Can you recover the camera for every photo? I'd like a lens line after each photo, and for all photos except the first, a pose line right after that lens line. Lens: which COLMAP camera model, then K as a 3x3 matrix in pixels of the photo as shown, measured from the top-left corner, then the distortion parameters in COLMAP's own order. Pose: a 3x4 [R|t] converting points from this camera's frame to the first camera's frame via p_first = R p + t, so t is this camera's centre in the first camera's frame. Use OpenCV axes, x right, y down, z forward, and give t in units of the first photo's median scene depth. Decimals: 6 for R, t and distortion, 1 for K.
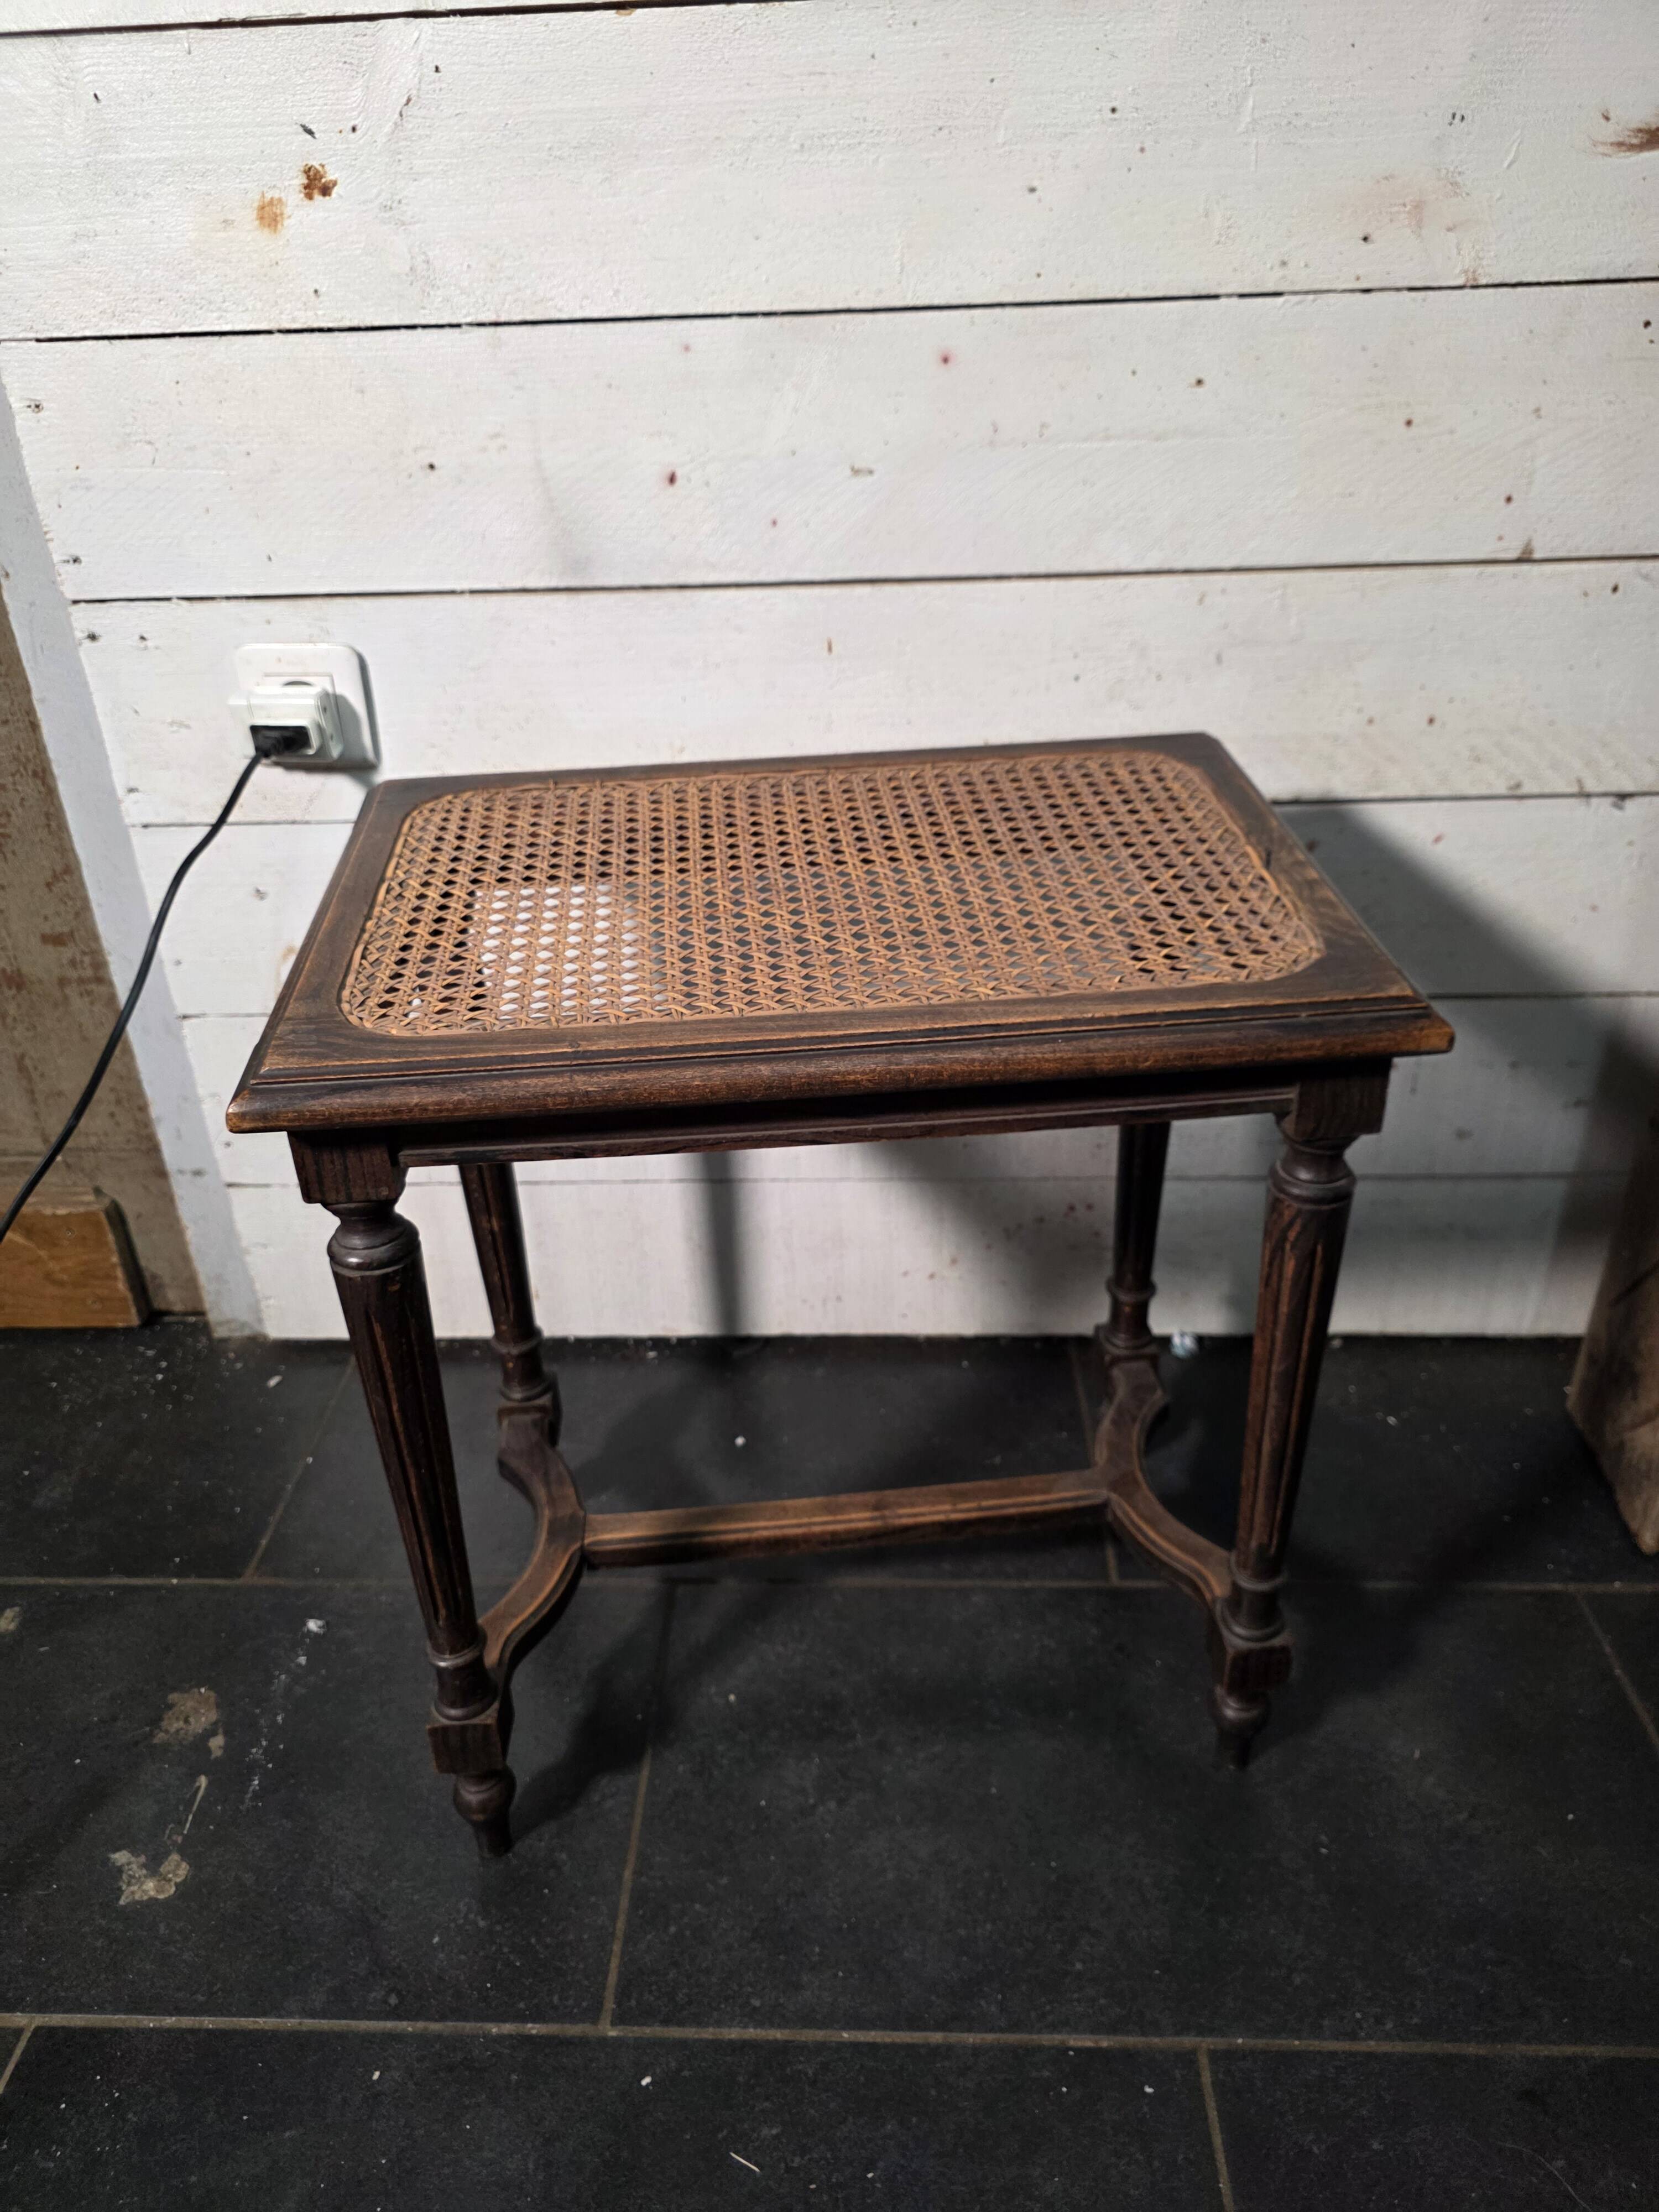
lens RADIAL K [[1555.4, 0, 805.6], [0, 1555.4, 1122.7], [0, 0, 1]] dist [0.028215, -0.023605]
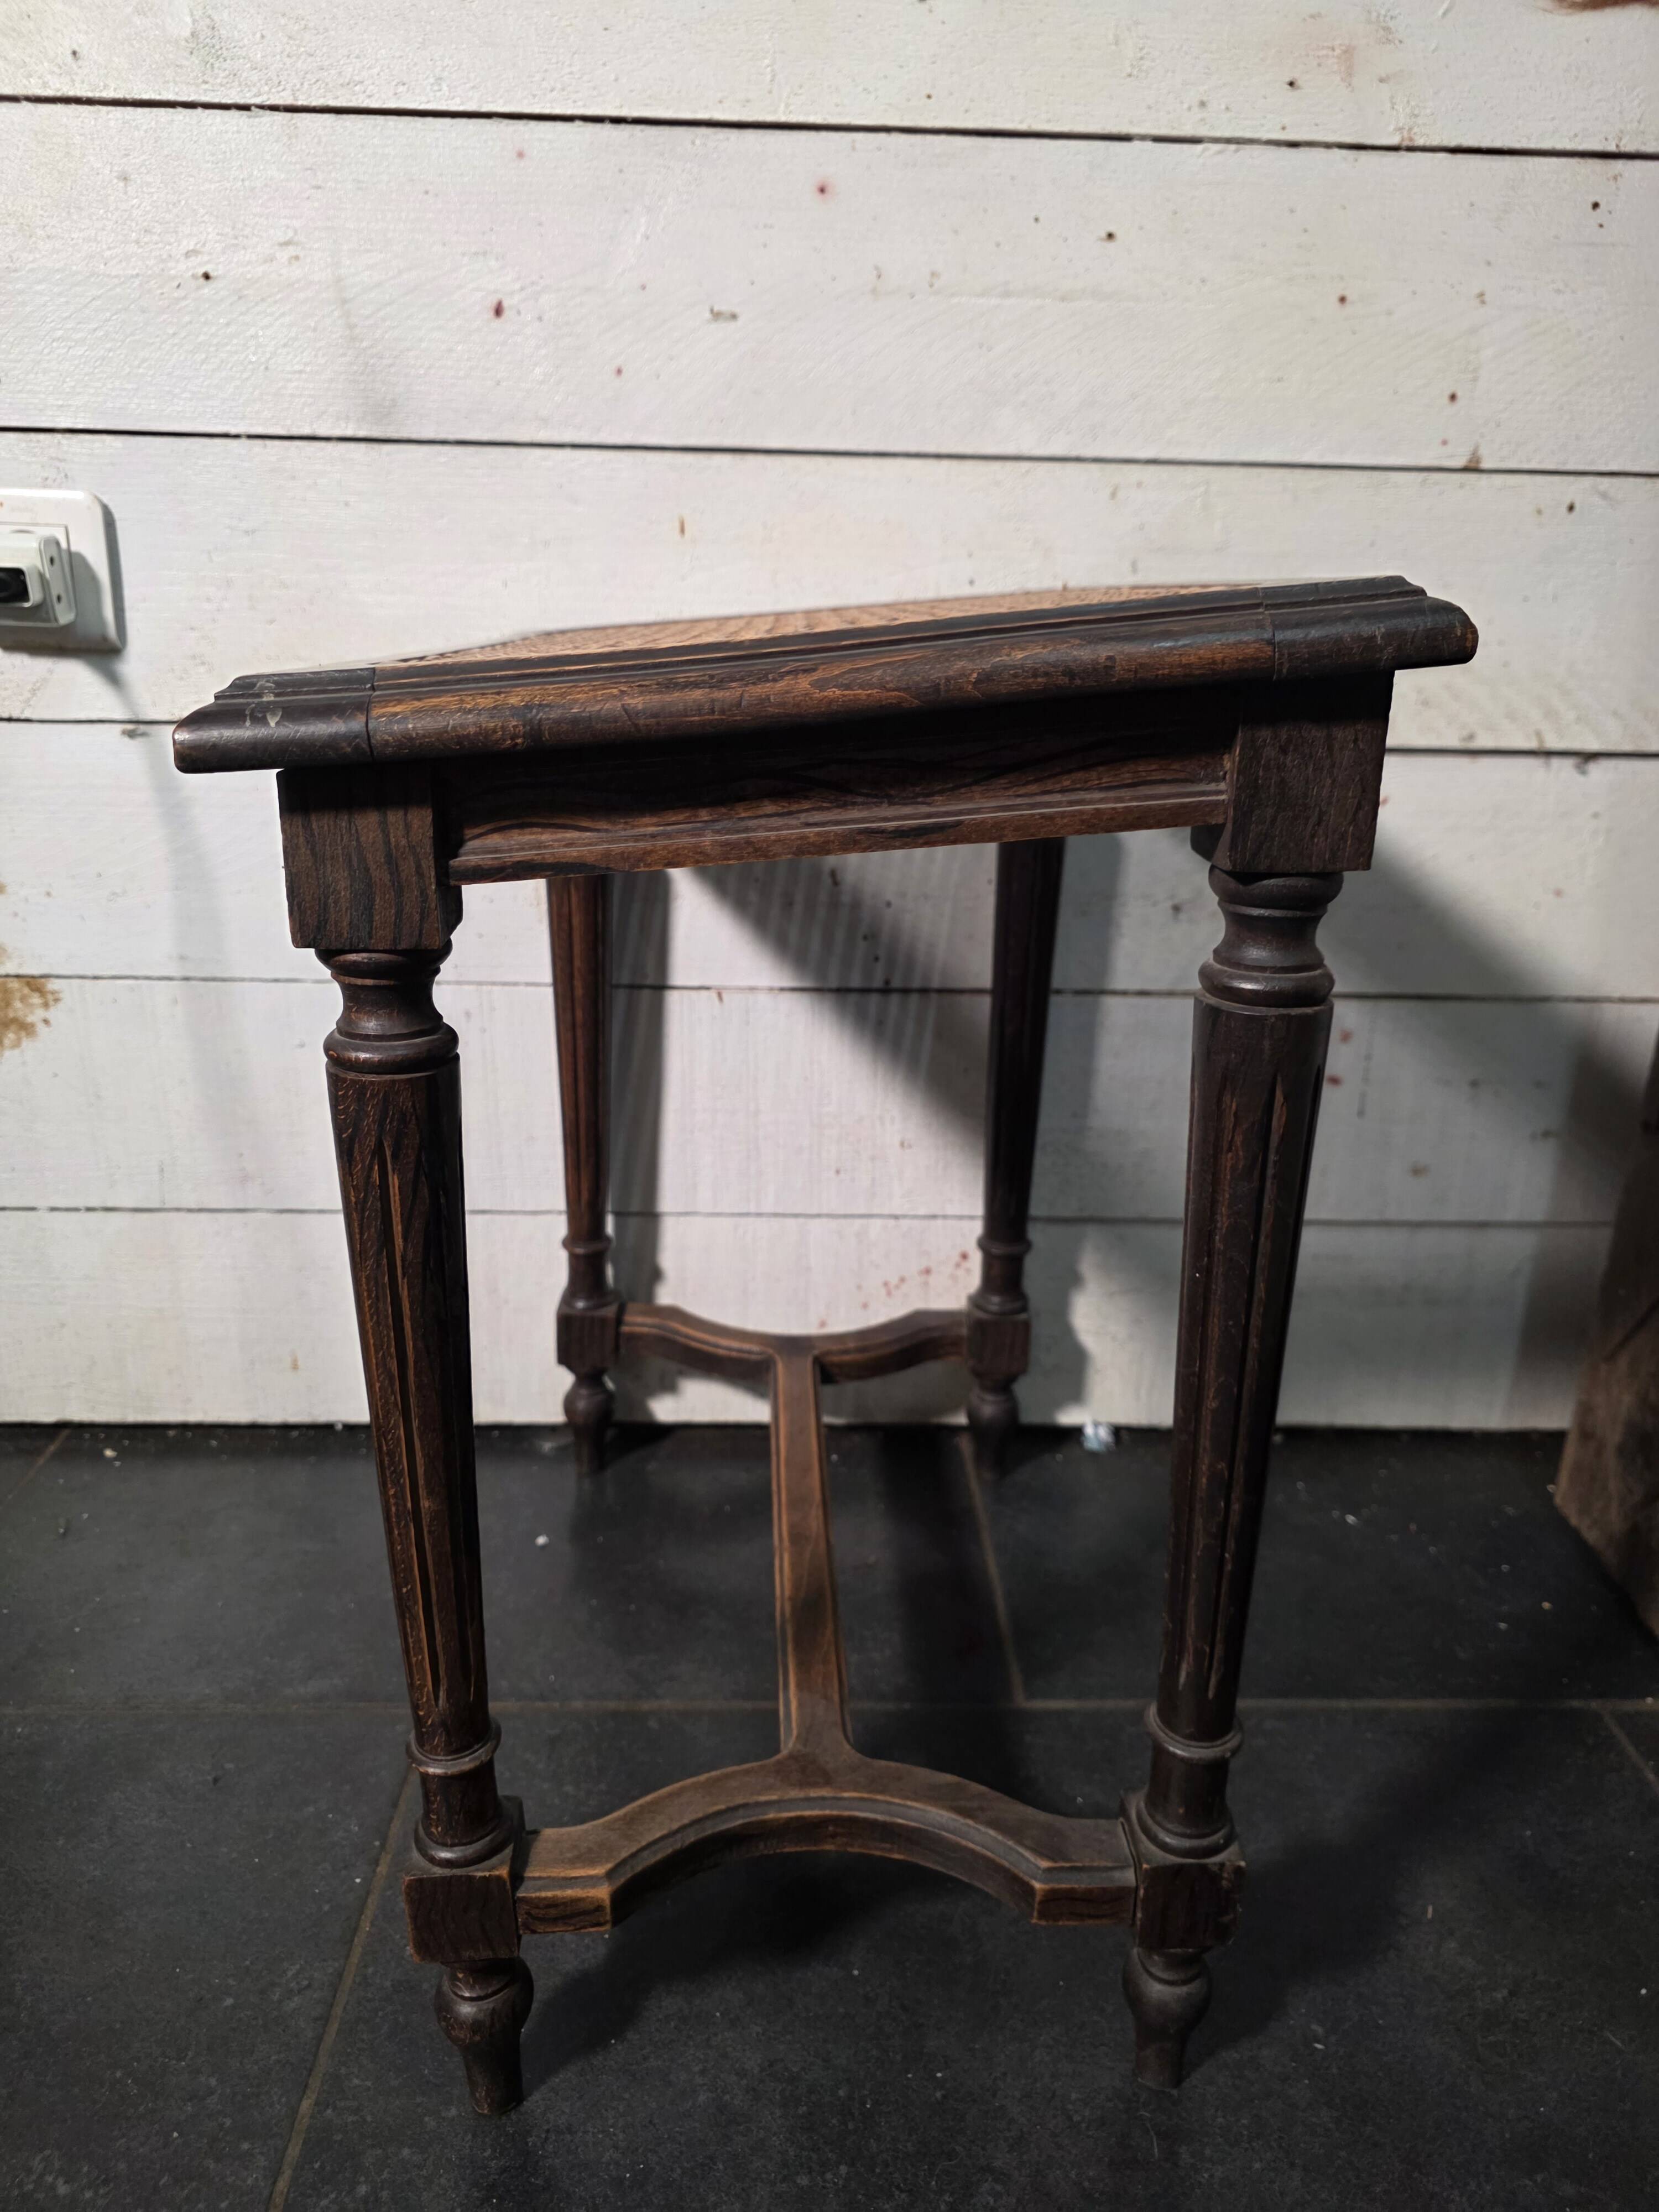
lens RADIAL K [[1556.7, 0, 829.5], [0, 1556.7, 1127.1], [0, 0, 1]] dist [0.010179, -0.006440]
pose [[0.995824, 0.031912, 0.085532, 0.035864], [-0.016340, 0.984088, -0.176926, 0.174056], [-0.089817, 0.174790, 0.980501, 0.241544]]
